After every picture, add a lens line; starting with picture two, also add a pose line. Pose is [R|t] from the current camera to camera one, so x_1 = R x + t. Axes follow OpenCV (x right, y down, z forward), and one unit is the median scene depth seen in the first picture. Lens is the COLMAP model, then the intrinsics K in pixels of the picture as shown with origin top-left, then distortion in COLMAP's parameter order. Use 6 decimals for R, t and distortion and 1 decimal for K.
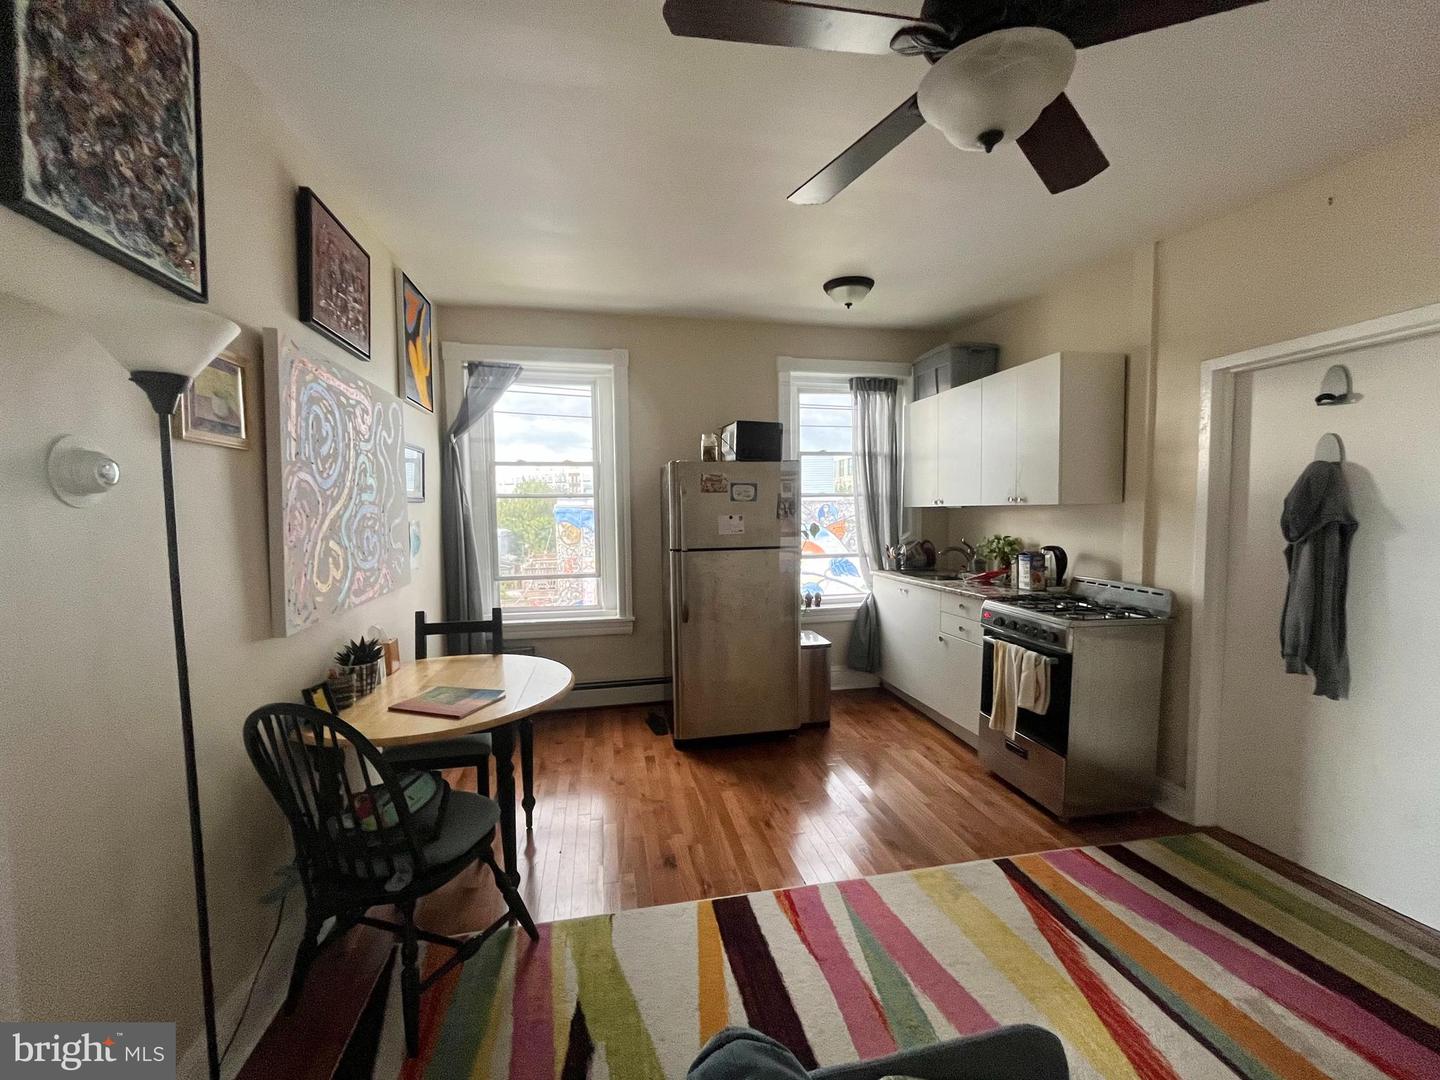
lens RADIAL K [[585.7, 0, 718.1], [0, 585.7, 543.2], [0, 0, 1]] dist [-0.003003, -0.000011]
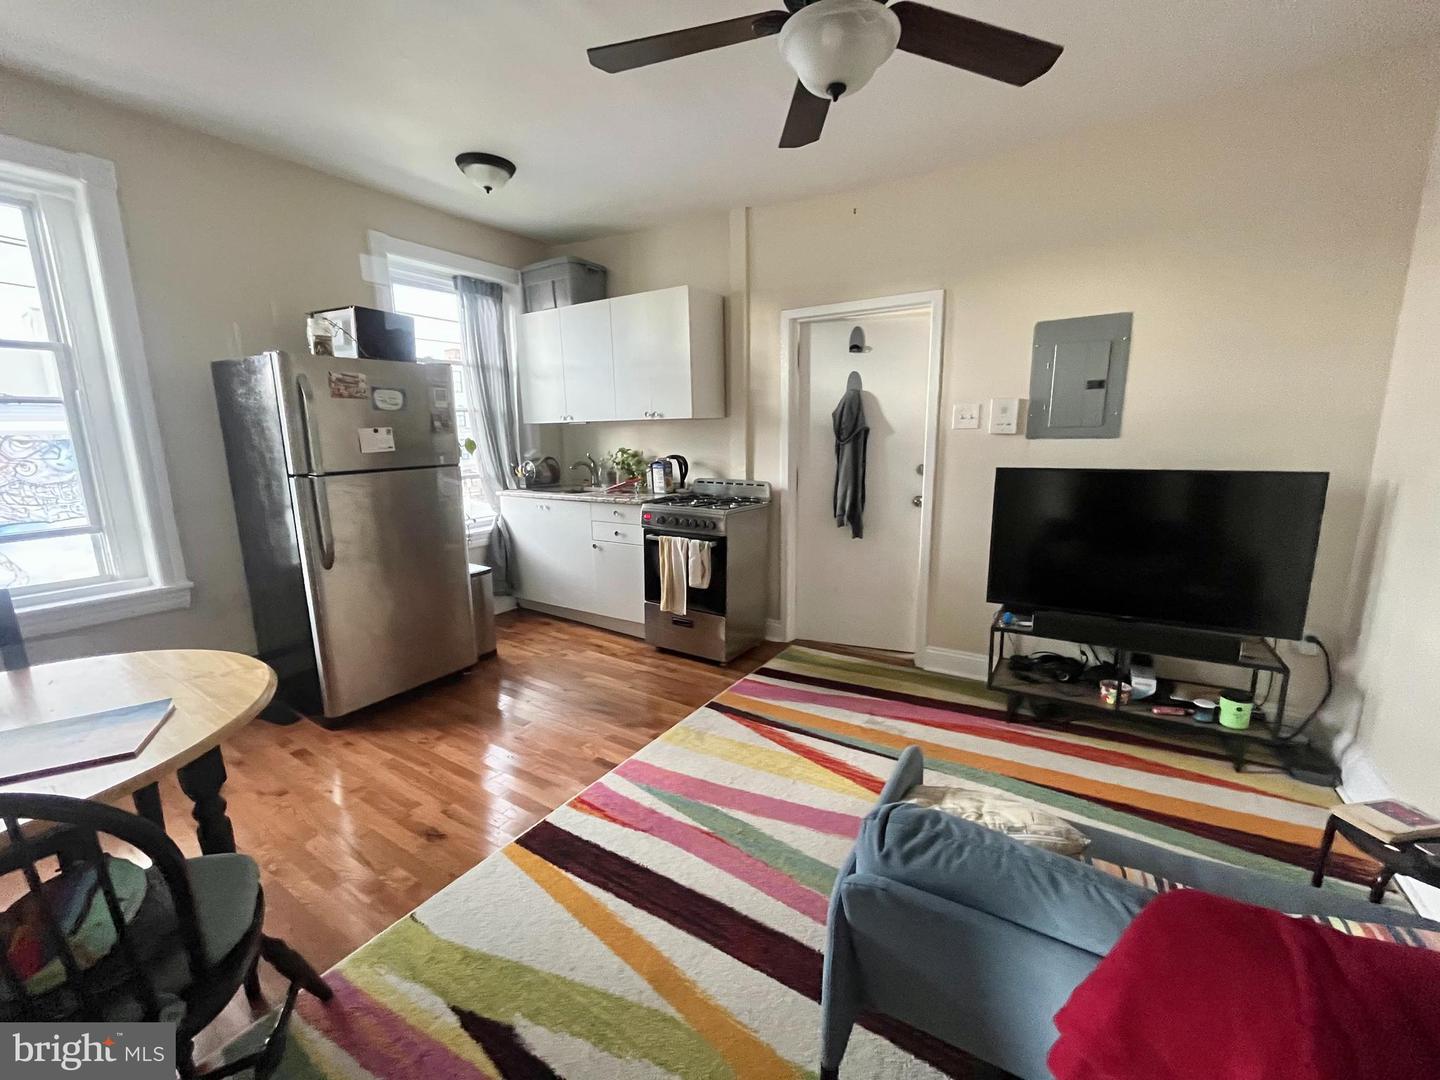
lens RADIAL K [[585.7, 0, 718.1], [0, 585.7, 543.2], [0, 0, 1]] dist [-0.003003, -0.000011]
pose [[0.692315, -0.136189, 0.708627, -0.242315], [0.049583, 0.988686, 0.141571, 0.018039], [-0.719889, -0.062876, 0.691235, 0.100739]]
